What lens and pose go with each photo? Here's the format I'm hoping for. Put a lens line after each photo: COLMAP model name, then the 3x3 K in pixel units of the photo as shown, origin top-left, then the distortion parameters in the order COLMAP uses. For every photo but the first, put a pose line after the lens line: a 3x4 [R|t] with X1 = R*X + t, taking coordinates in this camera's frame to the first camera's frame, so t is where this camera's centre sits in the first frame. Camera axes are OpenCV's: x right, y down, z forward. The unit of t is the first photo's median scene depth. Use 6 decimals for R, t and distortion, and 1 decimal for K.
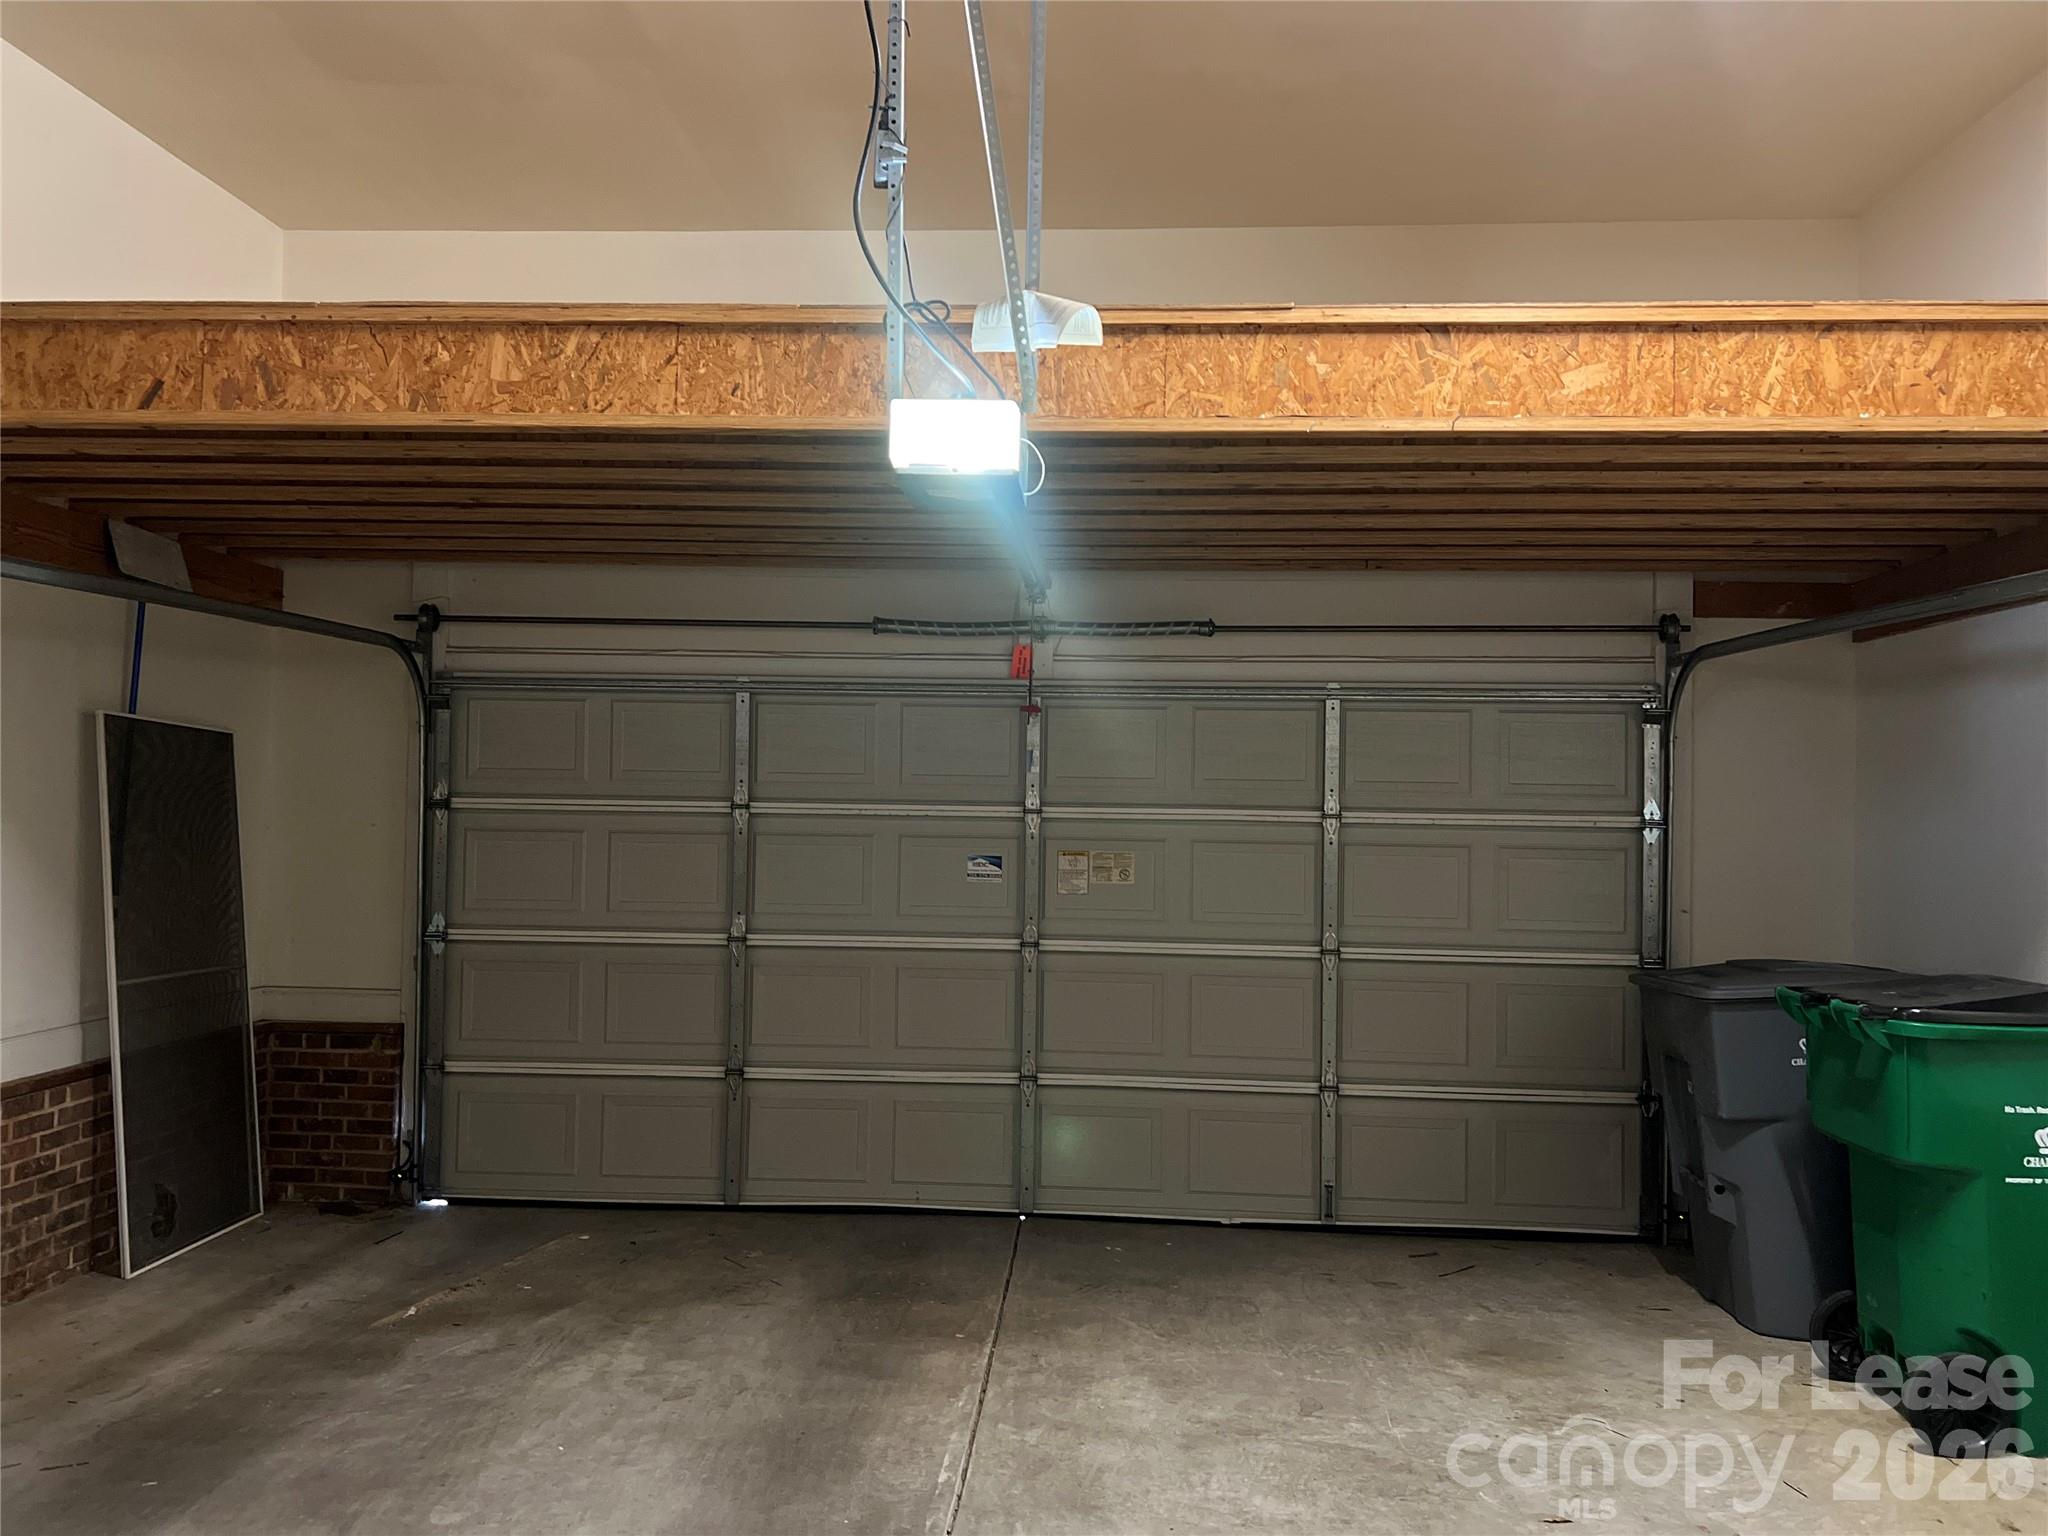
lens RADIAL K [[1536.5, 0, 1029.8], [0, 1536.5, 776.9], [0, 0, 1]] dist [0.039808, -0.037803]
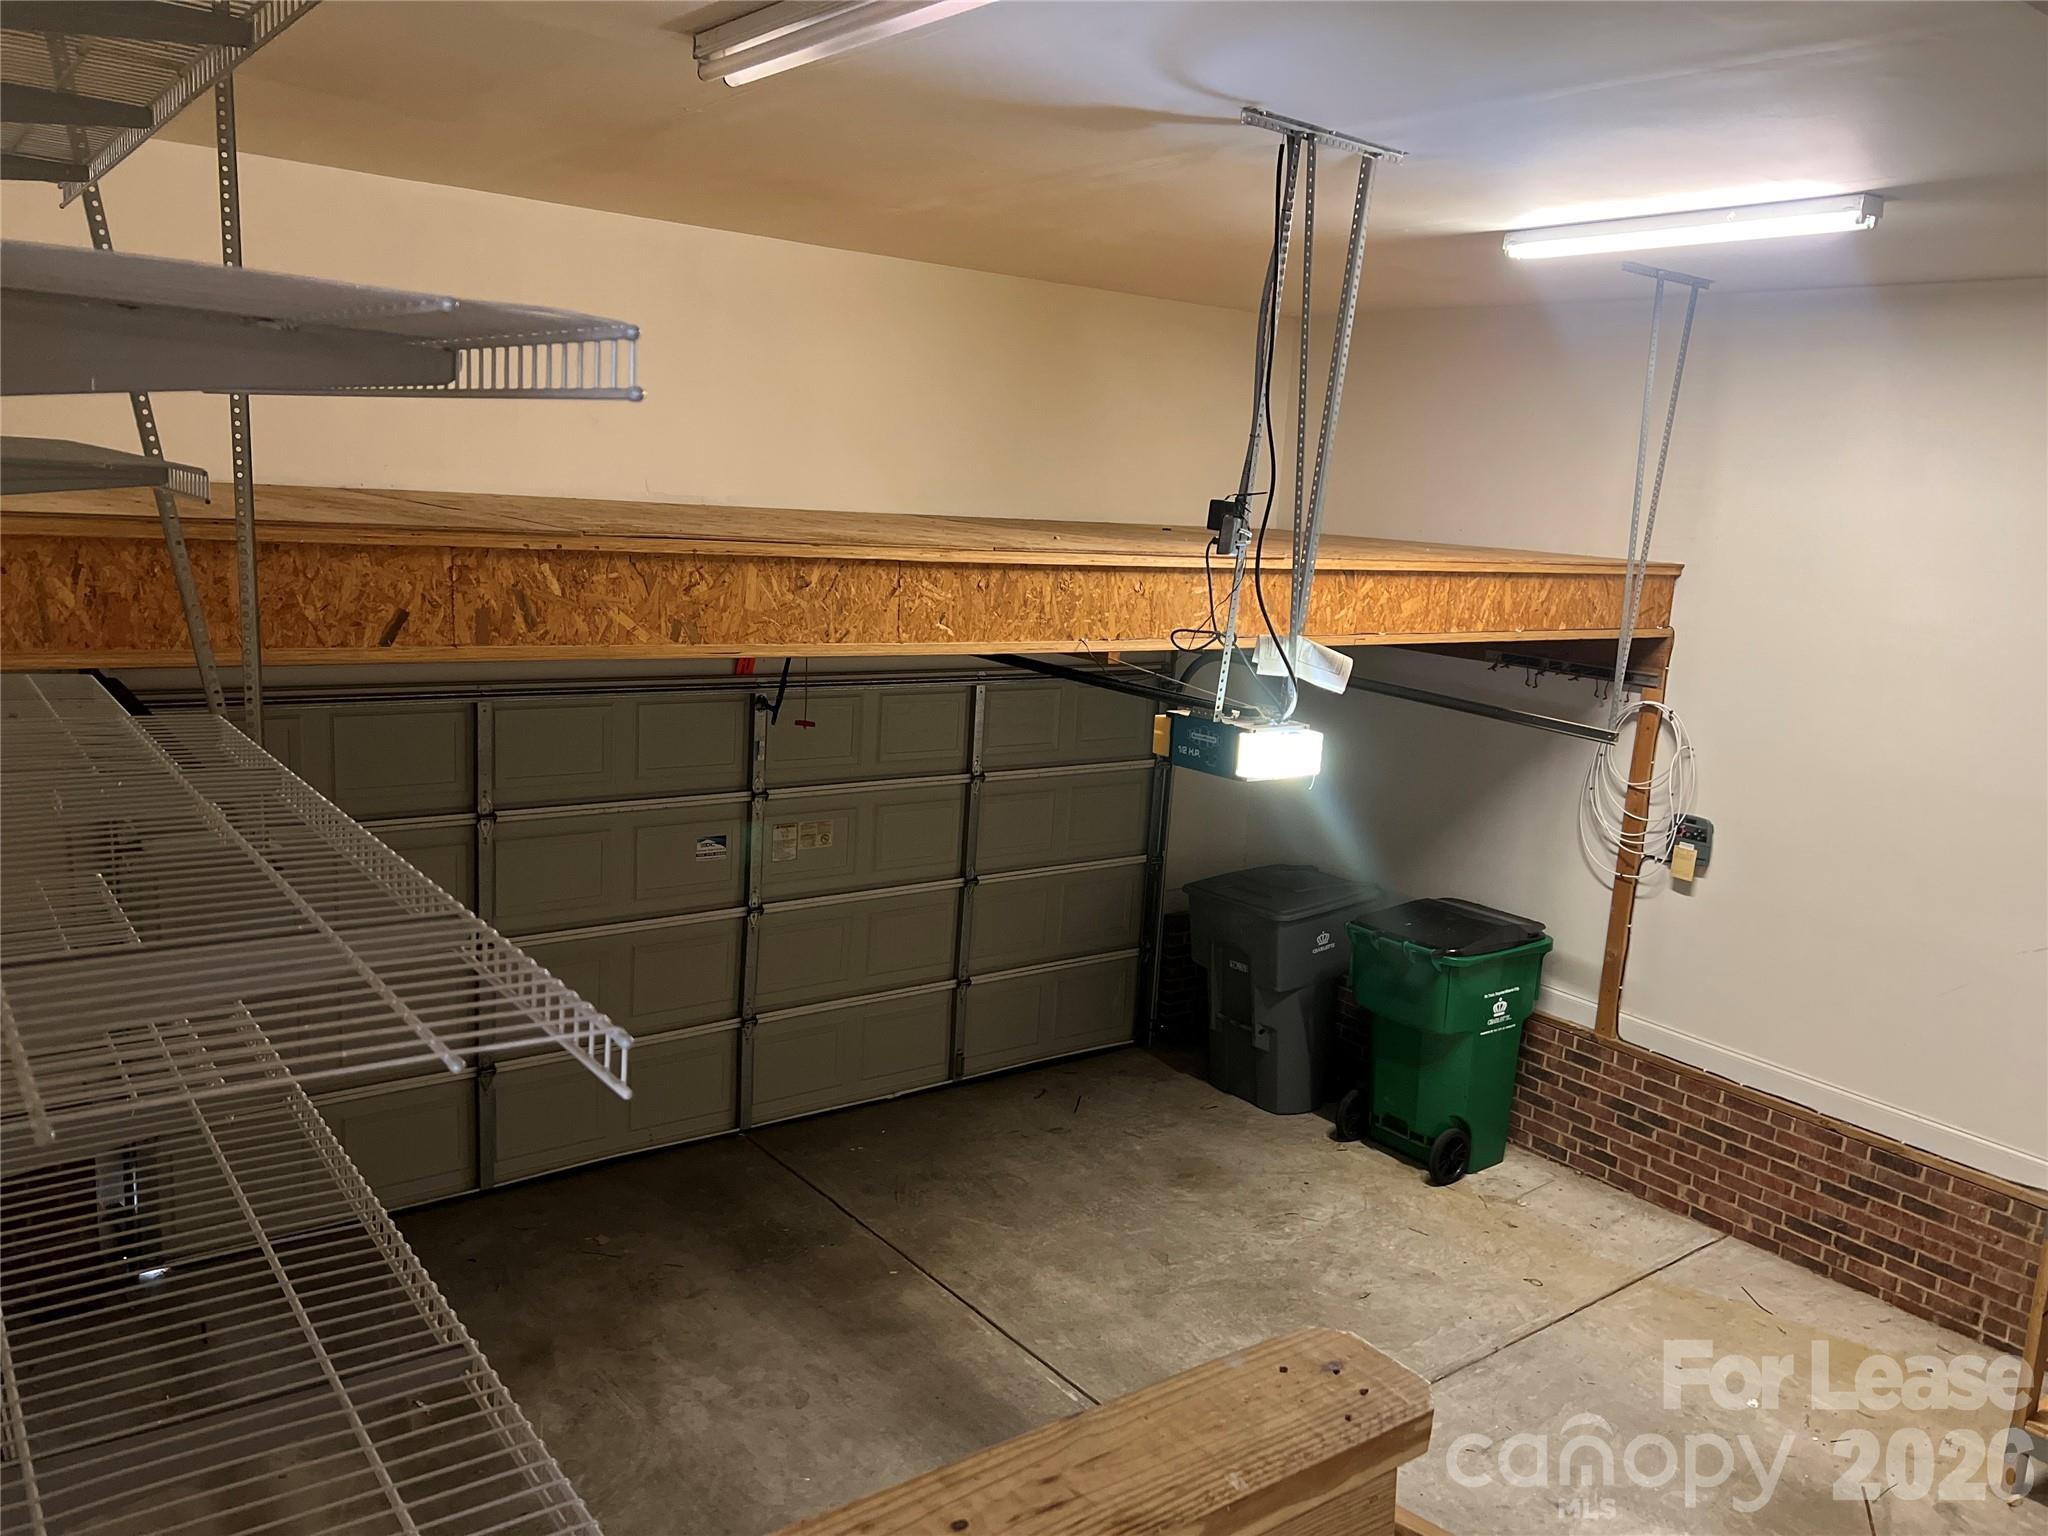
lens RADIAL K [[1535.5, 0, 1023.6], [0, 1535.5, 779.7], [0, 0, 1]] dist [0.051984, -0.002441]
pose [[0.764195, -0.096485, 0.637728, -0.871294], [-0.060857, 0.973550, 0.220219, -0.381404], [-0.642108, -0.207100, 0.738110, 0.082543]]
